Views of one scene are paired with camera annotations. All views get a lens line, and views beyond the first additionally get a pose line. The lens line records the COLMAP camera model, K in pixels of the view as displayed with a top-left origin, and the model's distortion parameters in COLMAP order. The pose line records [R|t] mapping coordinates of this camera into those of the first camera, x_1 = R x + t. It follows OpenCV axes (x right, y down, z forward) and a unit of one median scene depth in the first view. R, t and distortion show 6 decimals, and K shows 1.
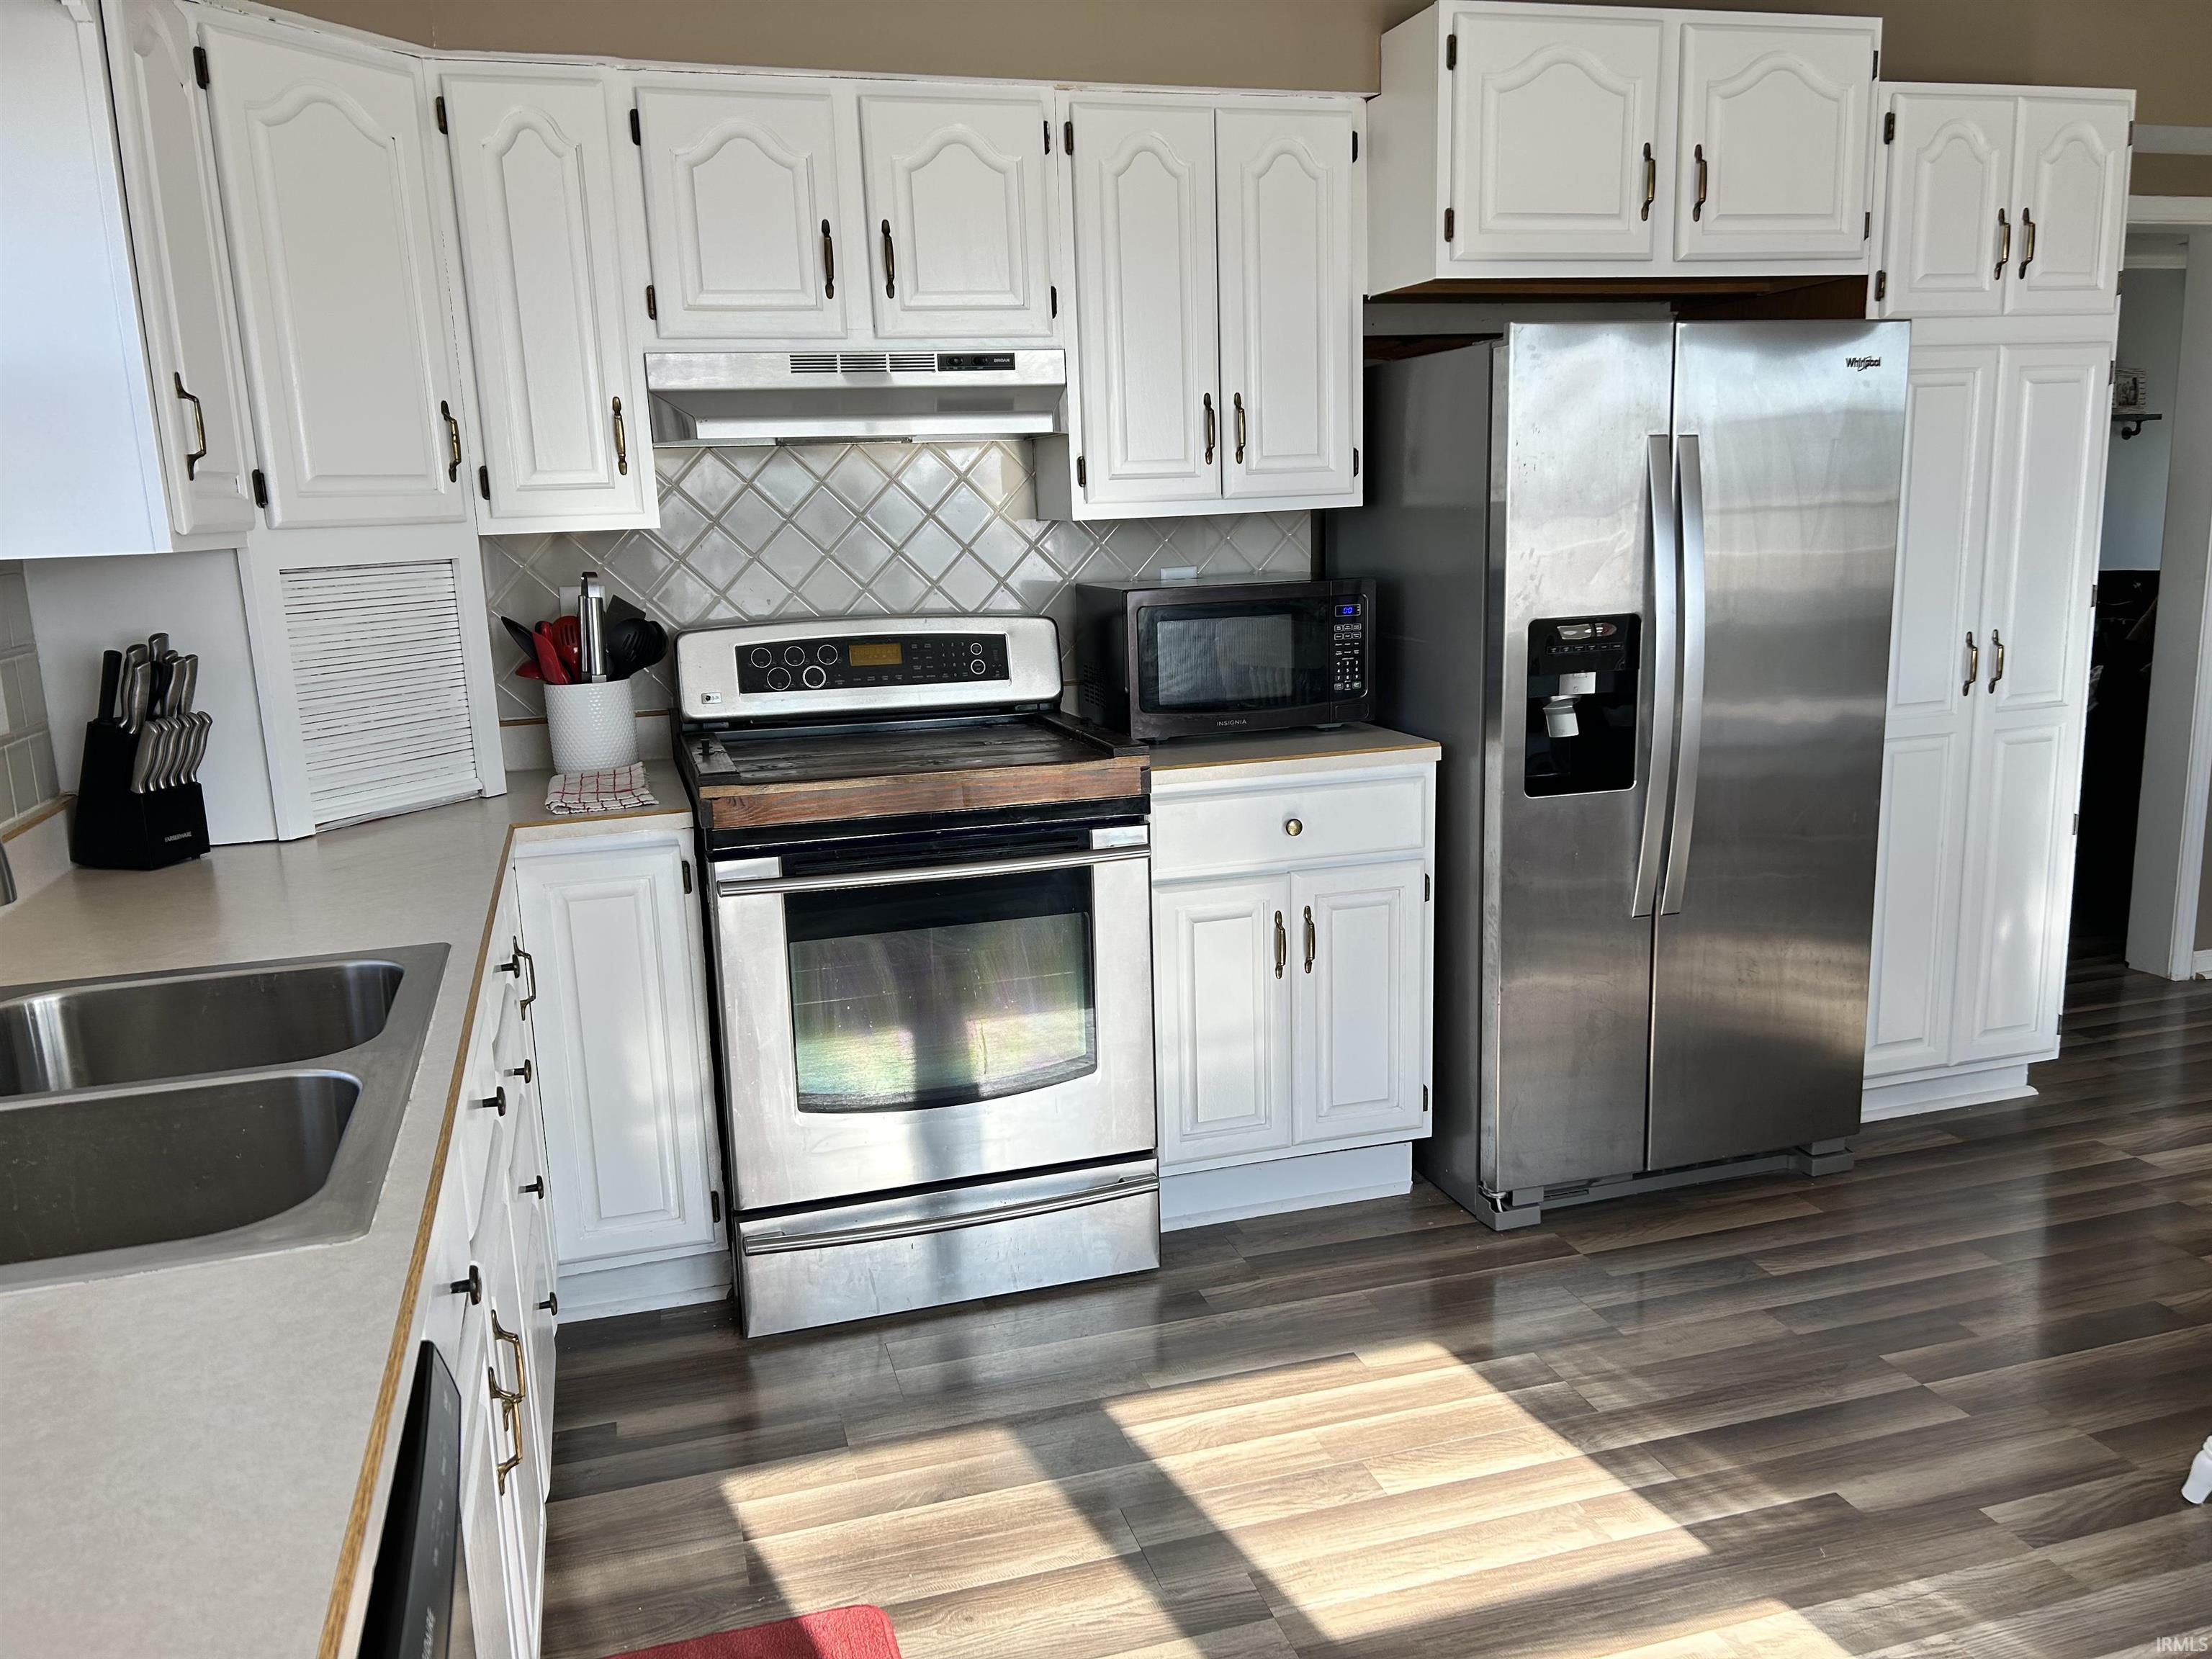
lens RADIAL K [[1664.7, 0, 1106.0], [0, 1664.7, 829.5], [0, 0, 1]] dist [0.050350, -0.067119]
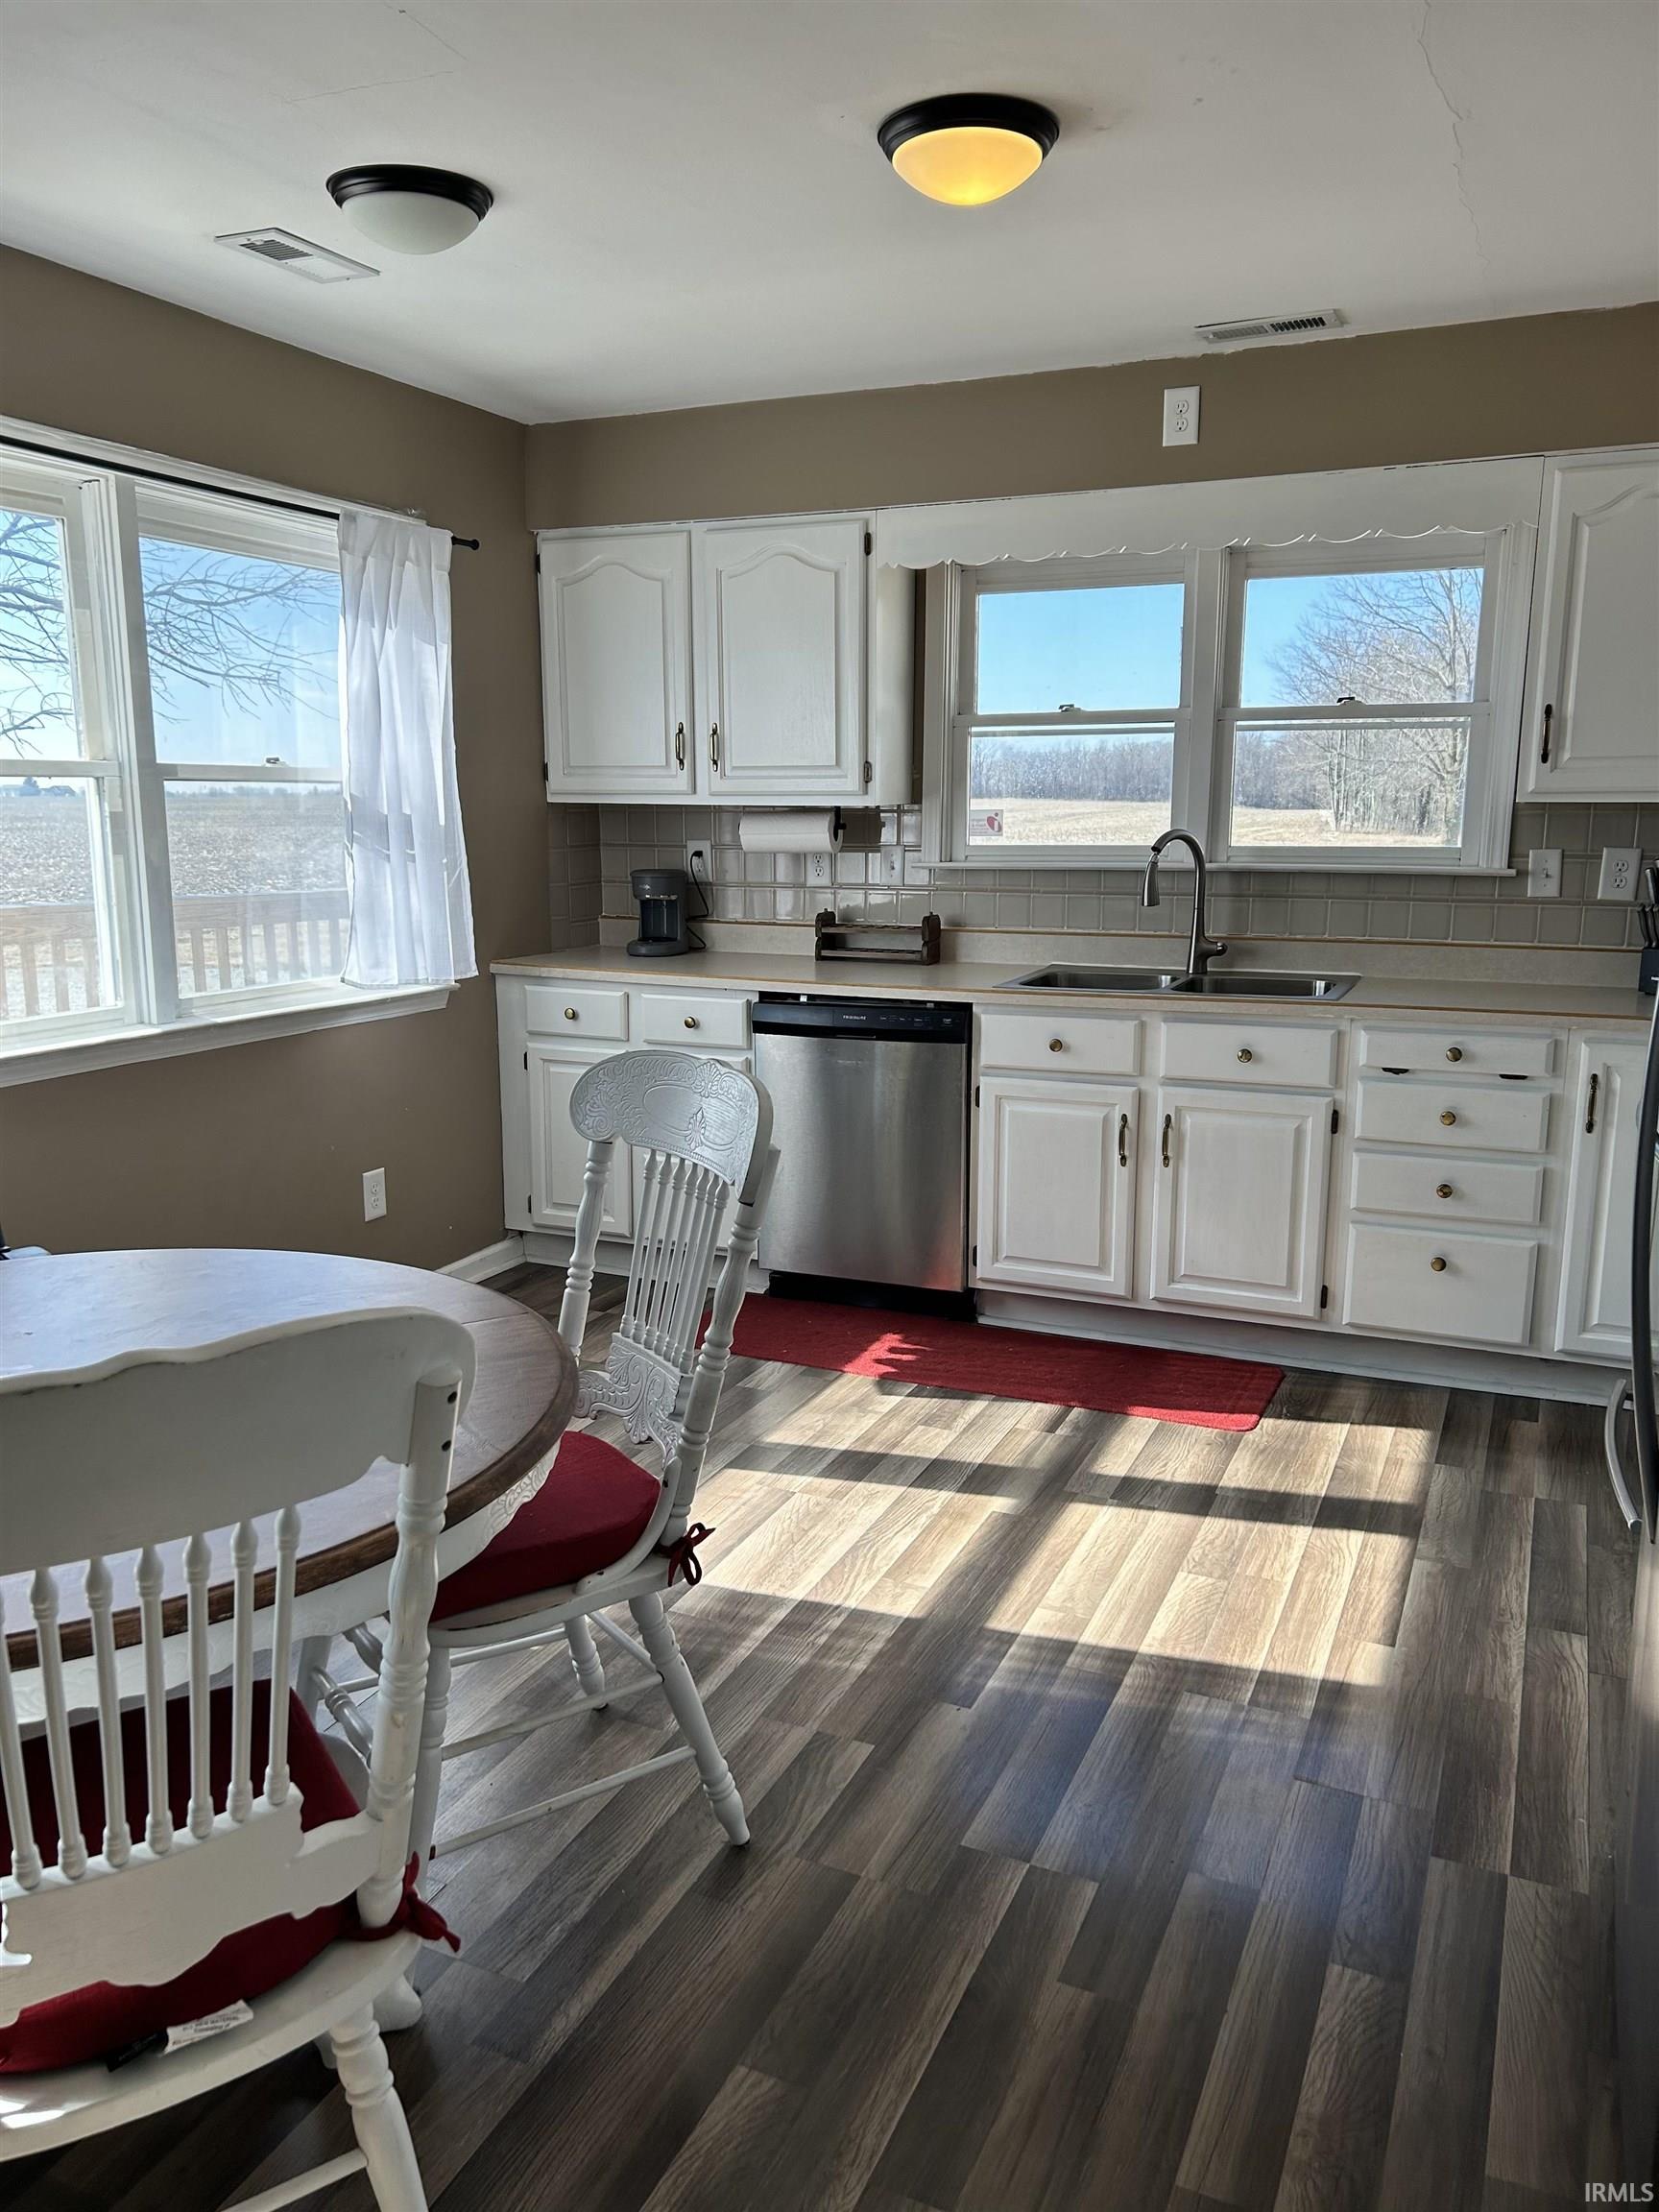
lens RADIAL K [[1662.1, 0, 790.0], [0, 1662.1, 1105.0], [0, 0, 1]] dist [0.128693, -0.269930]
pose [[-0.668500, 0.168620, -0.724345, 1.149955], [-0.119394, 0.936993, 0.328312, -0.301558], [0.734066, 0.305959, -0.606248, 1.345877]]
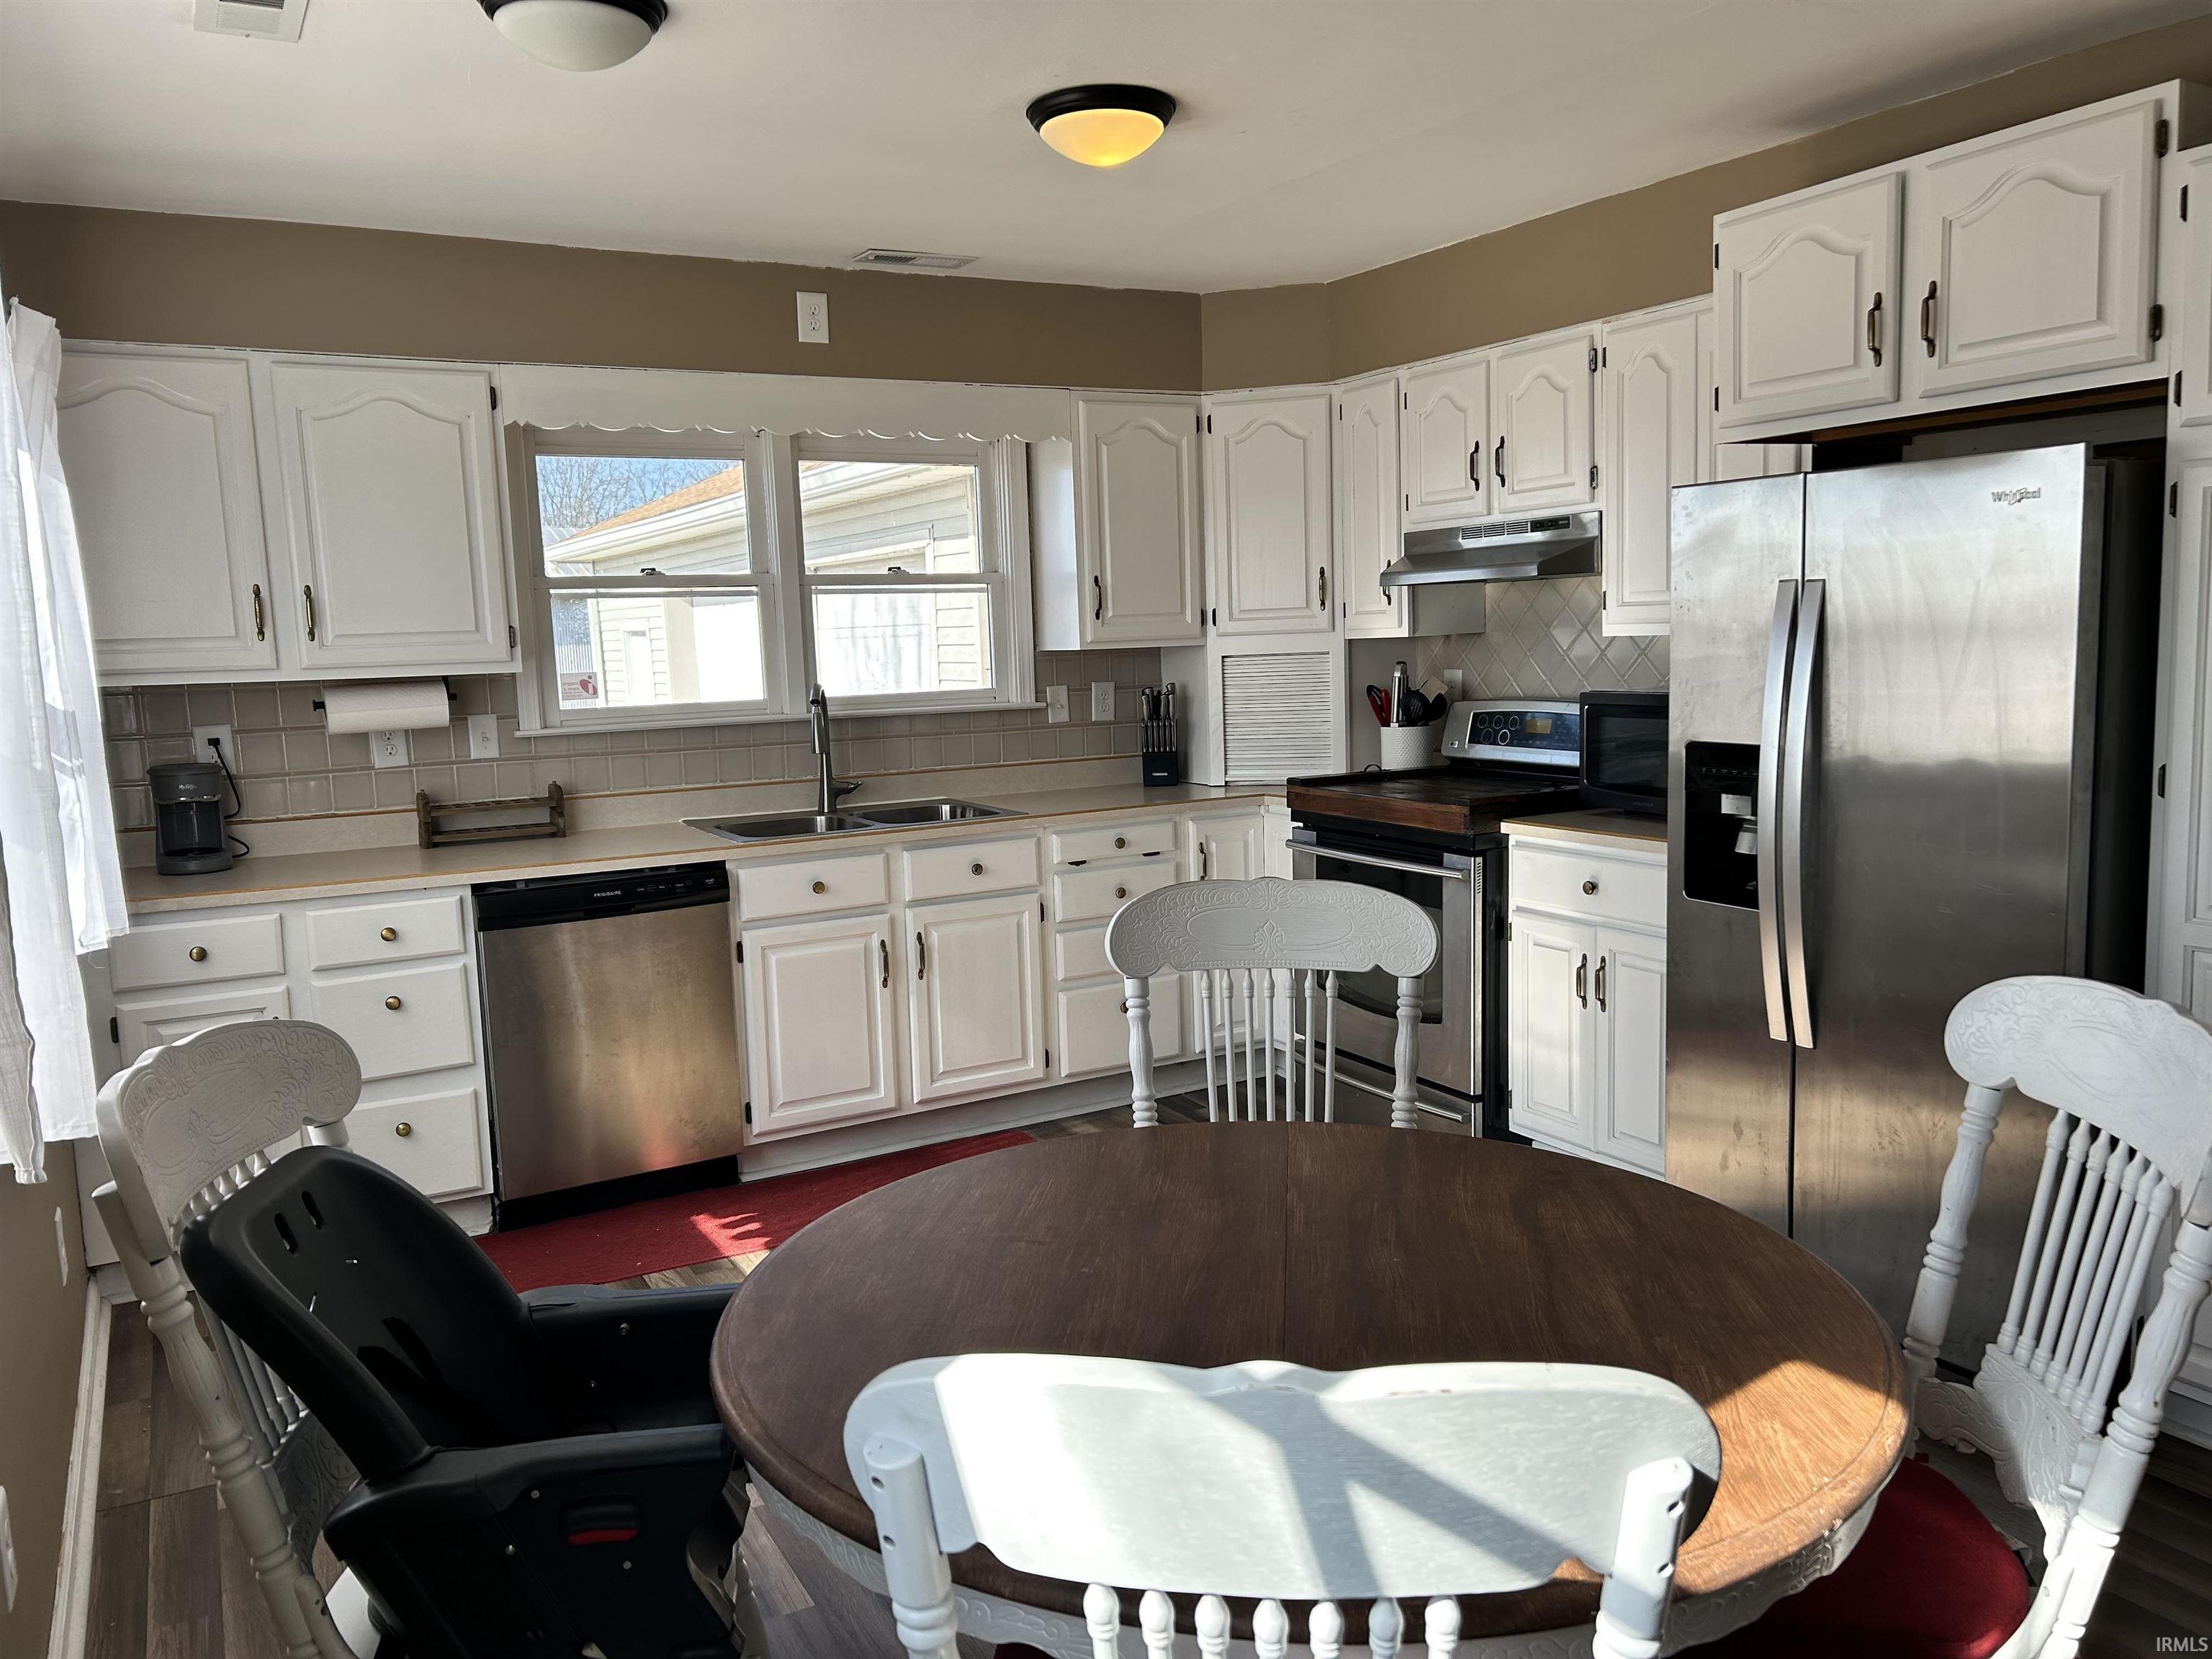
lens RADIAL K [[1662.1, 0, 1106.0], [0, 1662.1, 829.5], [0, 0, 1]] dist [0.128693, -0.269930]
pose [[0.204475, 0.145234, -0.968038, 1.496806], [-0.161298, 0.980413, 0.113020, -0.153155], [0.965491, 0.133033, 0.223896, 0.429013]]
